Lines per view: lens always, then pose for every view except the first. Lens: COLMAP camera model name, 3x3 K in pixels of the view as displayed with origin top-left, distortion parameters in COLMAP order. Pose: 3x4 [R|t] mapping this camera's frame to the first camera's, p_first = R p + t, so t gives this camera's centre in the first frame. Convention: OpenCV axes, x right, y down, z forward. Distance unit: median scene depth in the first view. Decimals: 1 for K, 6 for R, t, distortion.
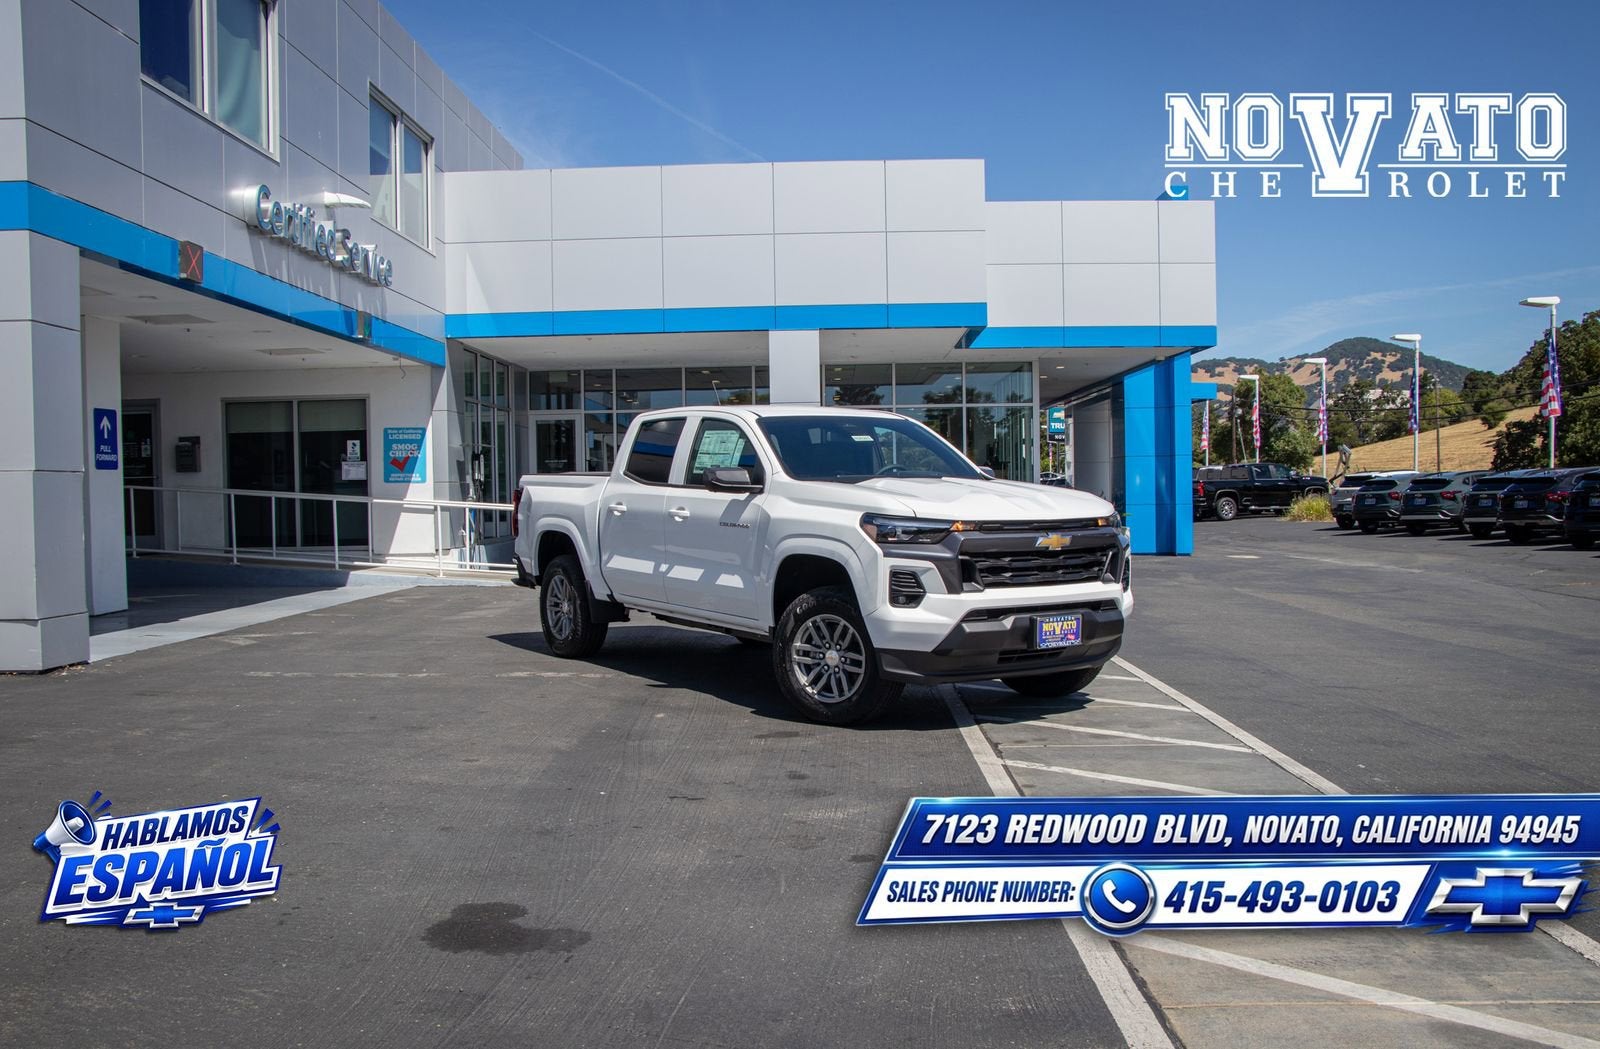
lens RADIAL K [[1451.9, 0, 808.0], [0, 1451.9, 540.7], [0, 0, 1]] dist [0.014658, 0.010008]
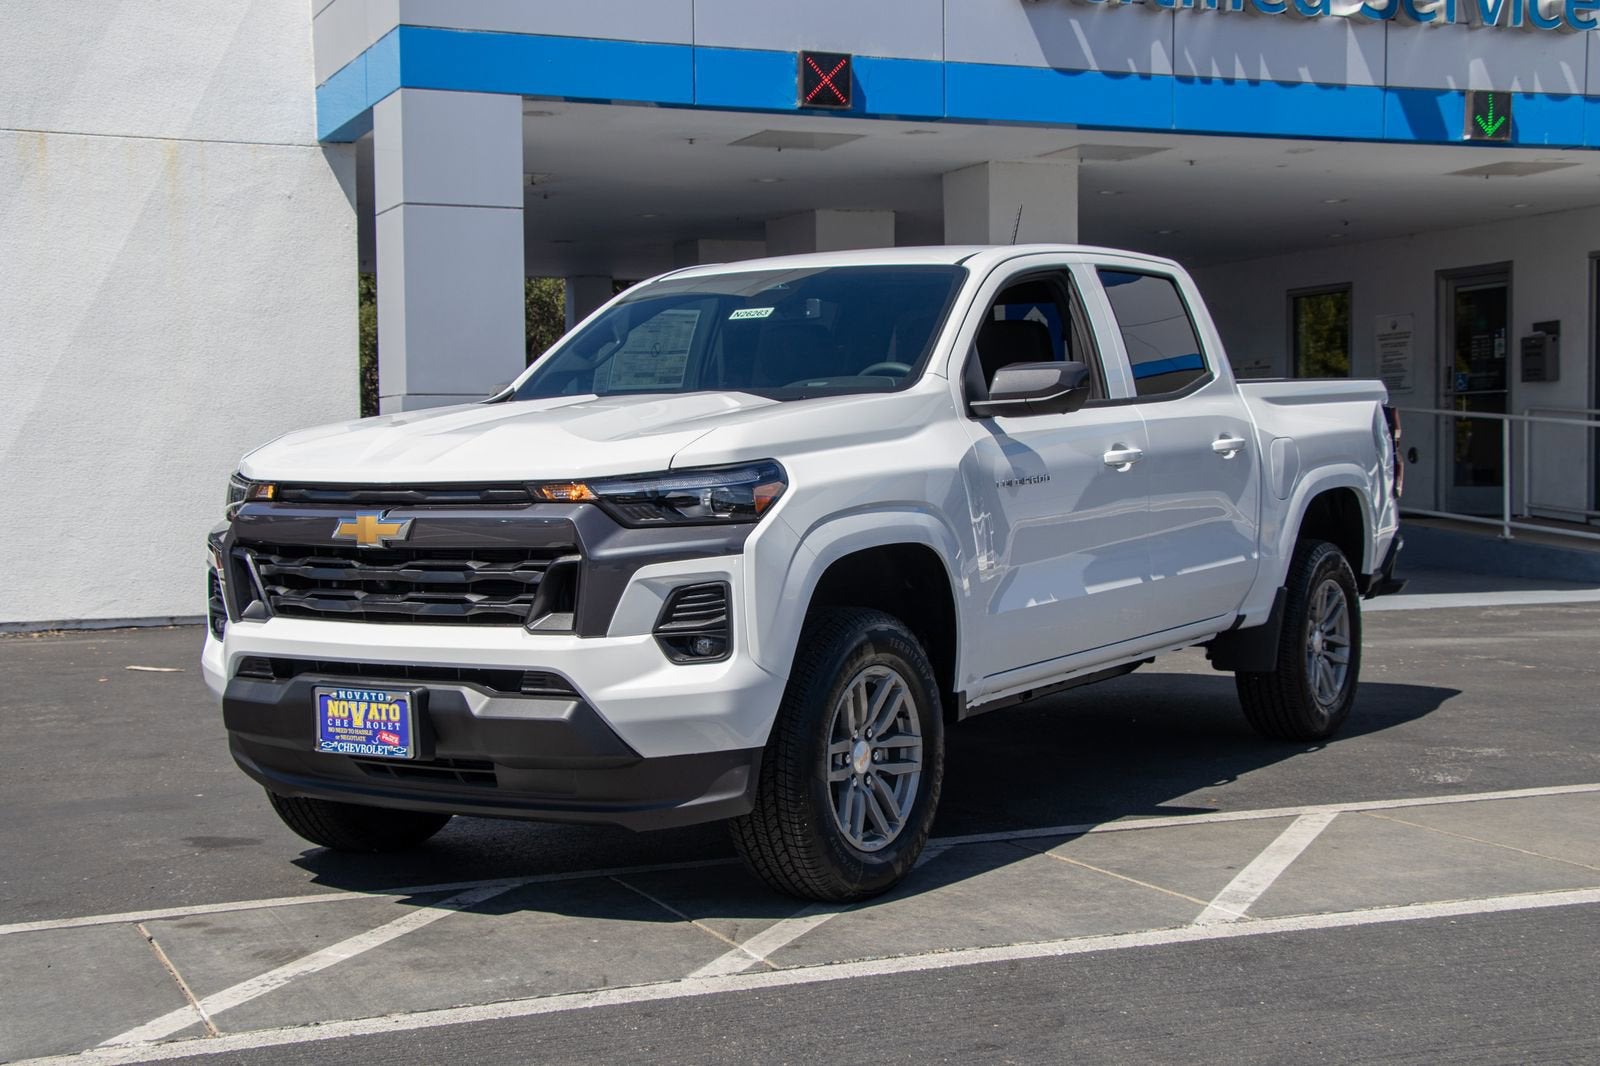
lens RADIAL K [[2403.2, 0, 793.1], [0, 2403.2, 525.2], [0, 0, 1]] dist [0.167632, 0.000000]
pose [[0.437386, 0.042141, -0.898286, 0.509264], [-0.030276, 0.999025, 0.032125, -0.016548], [0.898764, 0.013146, 0.438235, 0.425915]]
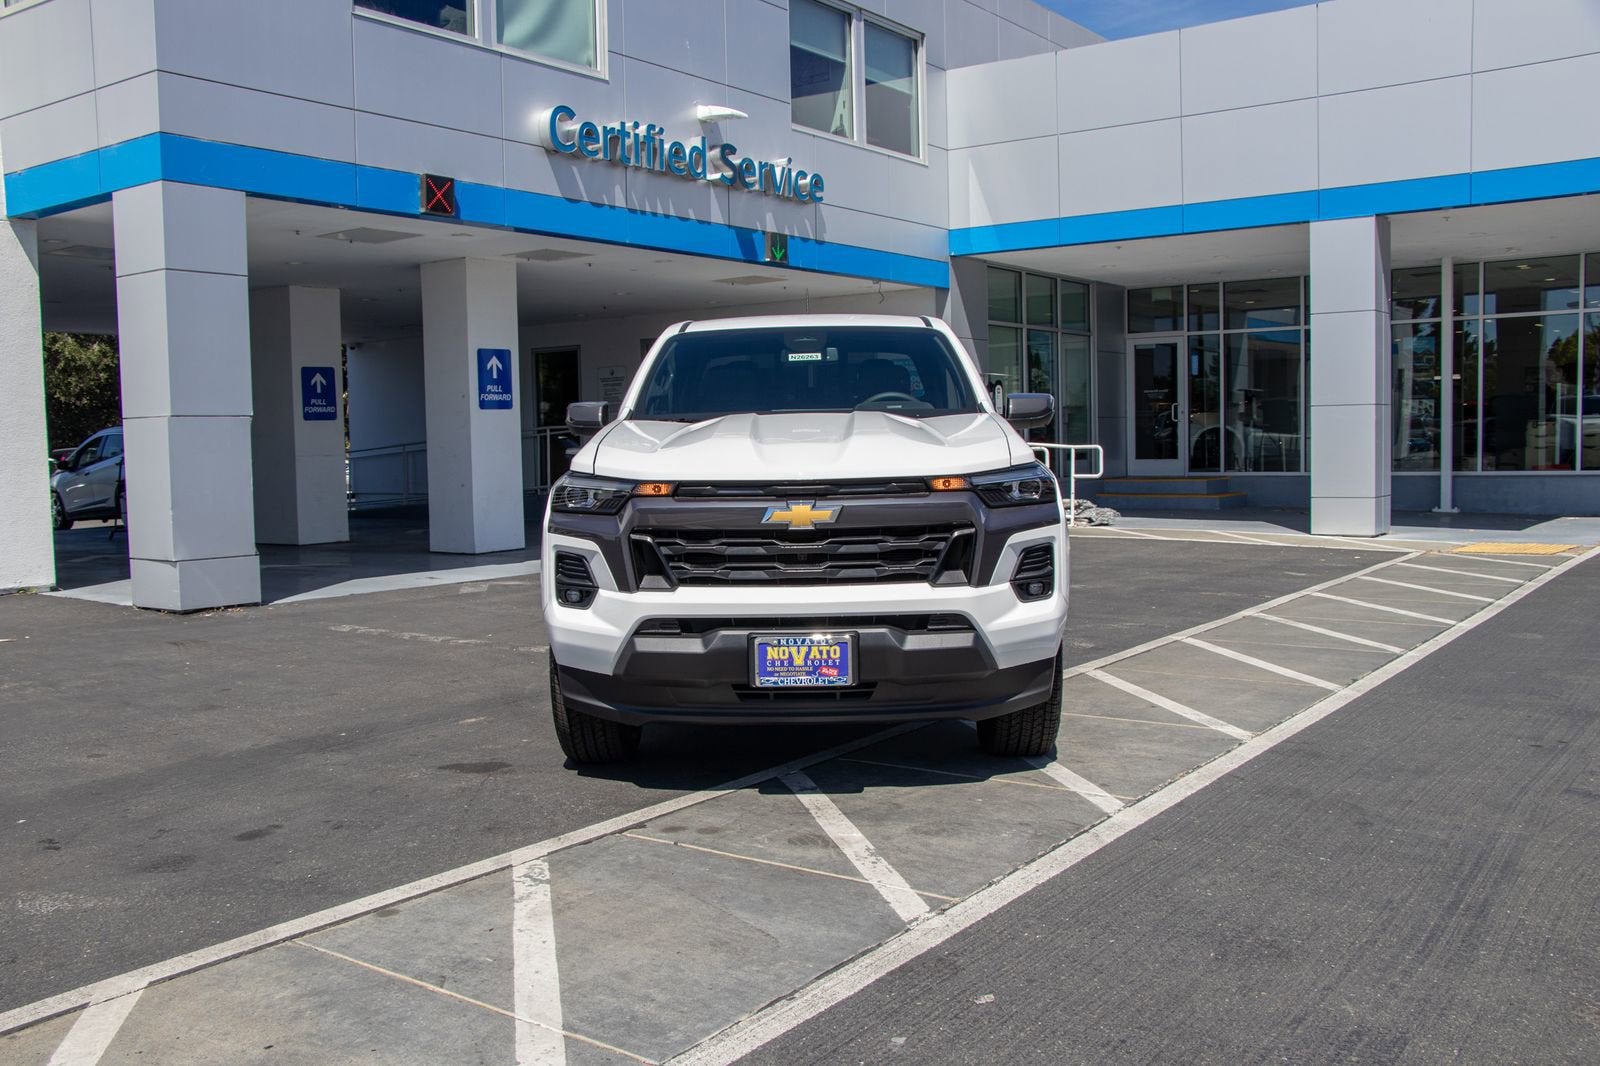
lens RADIAL K [[1519.7, 0, 808.3], [0, 1519.7, 534.8], [0, 0, 1]] dist [-0.058281, 0.000000]
pose [[0.837954, 0.034831, -0.544629, 0.287668], [-0.013728, 0.998991, 0.042767, -0.010508], [0.545569, -0.028360, 0.837586, 0.249801]]
